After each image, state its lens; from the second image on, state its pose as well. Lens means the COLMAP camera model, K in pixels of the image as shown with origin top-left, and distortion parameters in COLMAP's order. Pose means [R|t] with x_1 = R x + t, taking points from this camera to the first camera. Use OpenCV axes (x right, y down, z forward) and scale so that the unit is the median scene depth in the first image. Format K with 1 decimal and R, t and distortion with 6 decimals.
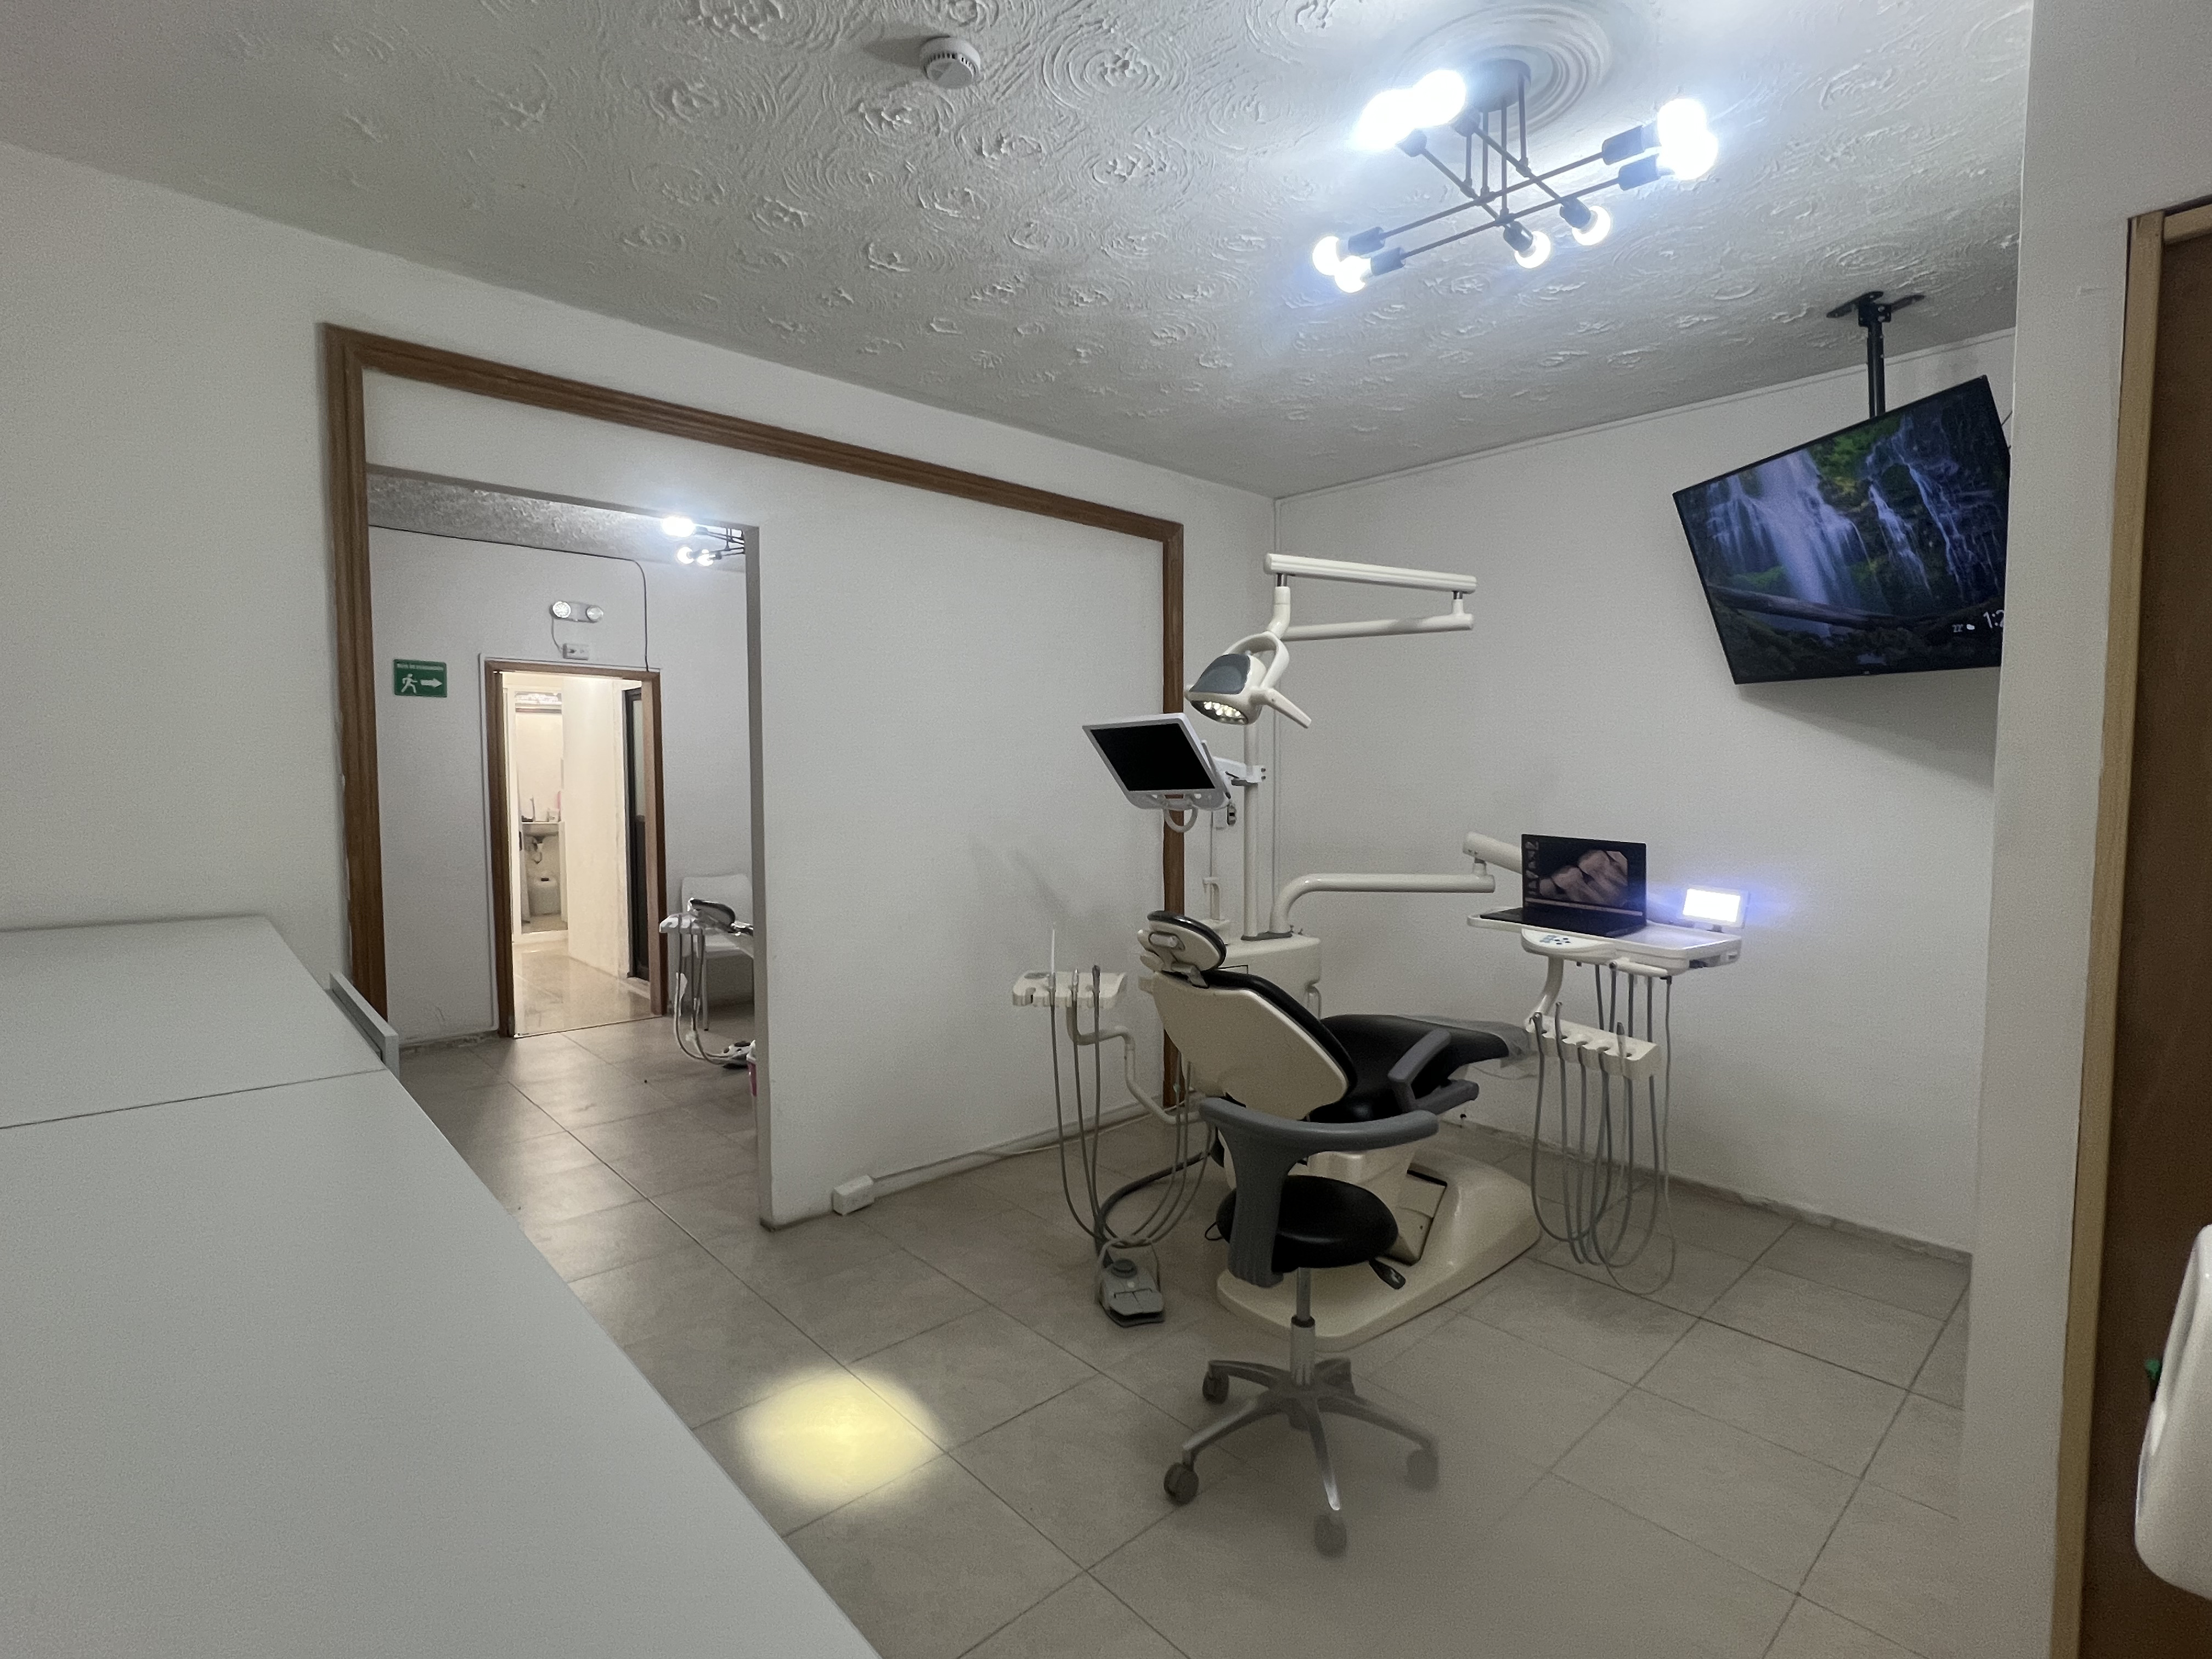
lens RADIAL K [[1047.0, 0, 1106.0], [0, 1047.0, 829.5], [0, 0, 1]] dist [0.001474, 0.000165]
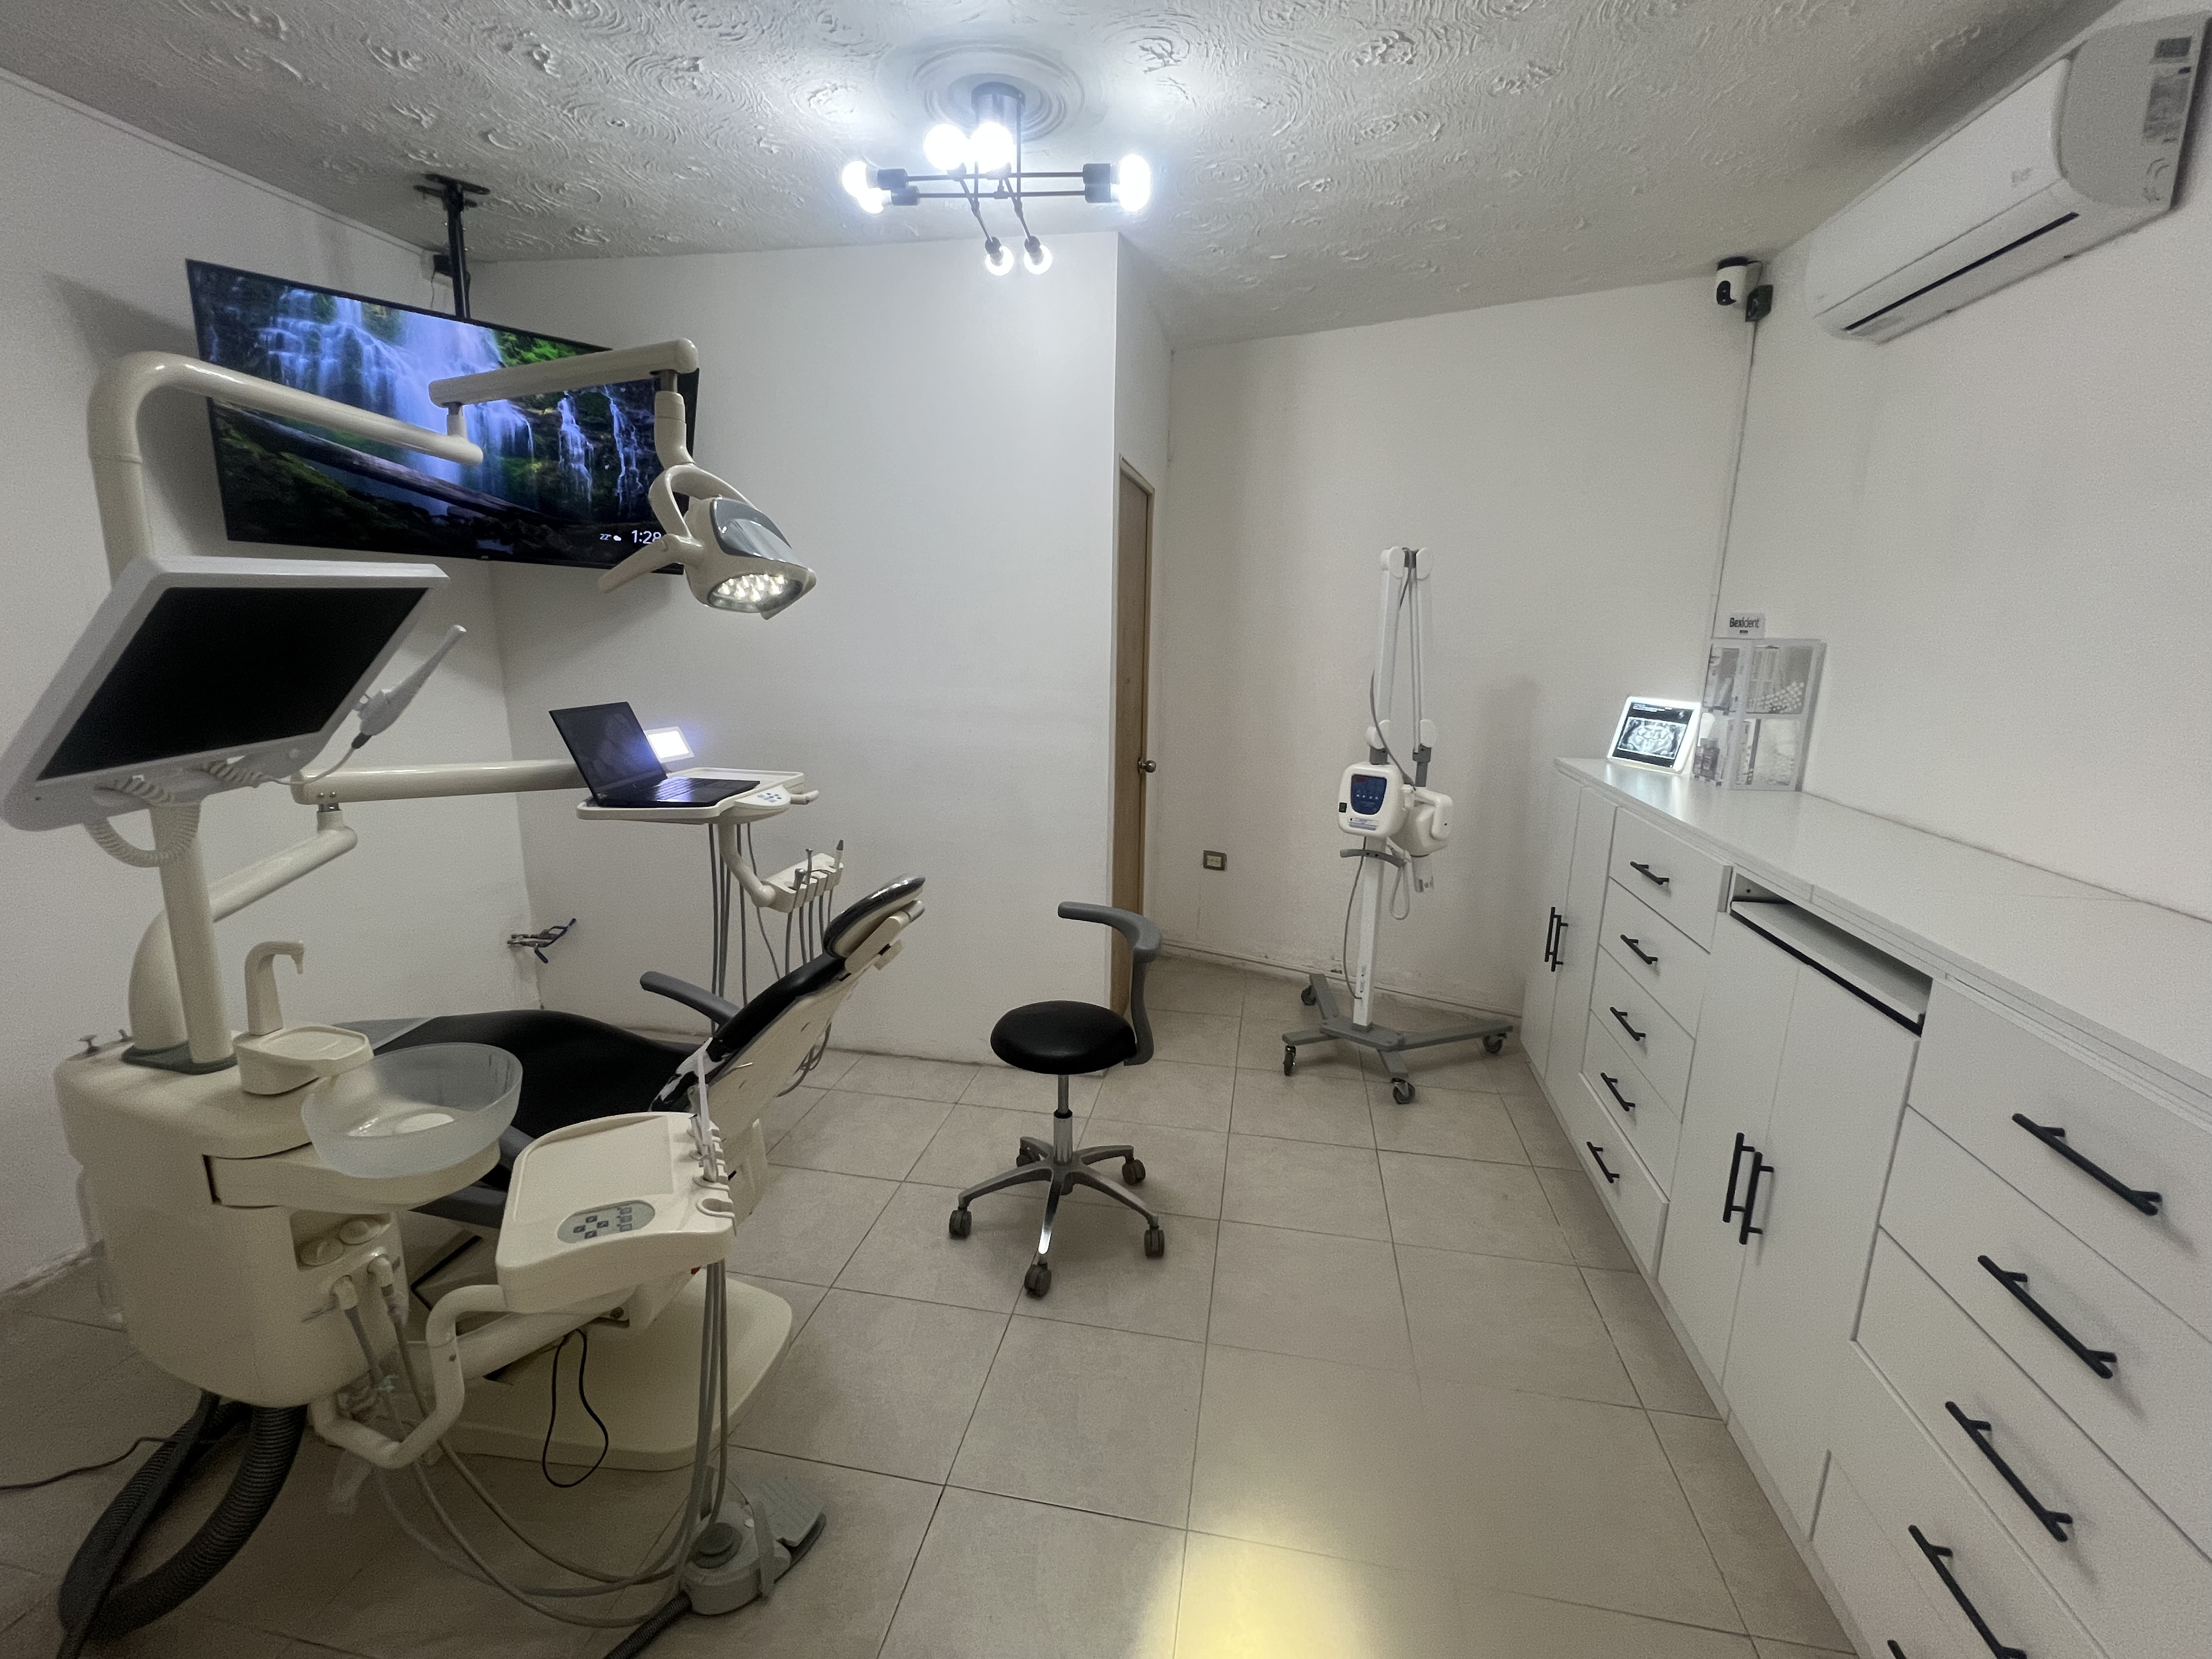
lens RADIAL K [[973.7, 0, 1106.0], [0, 973.7, 829.5], [0, 0, 1]] dist [-0.019699, 0.000107]
pose [[-0.605808, -0.186923, 0.773341, -0.513975], [0.017231, 0.968699, 0.247641, -0.120300], [-0.795424, 0.163349, -0.583625, 1.190693]]
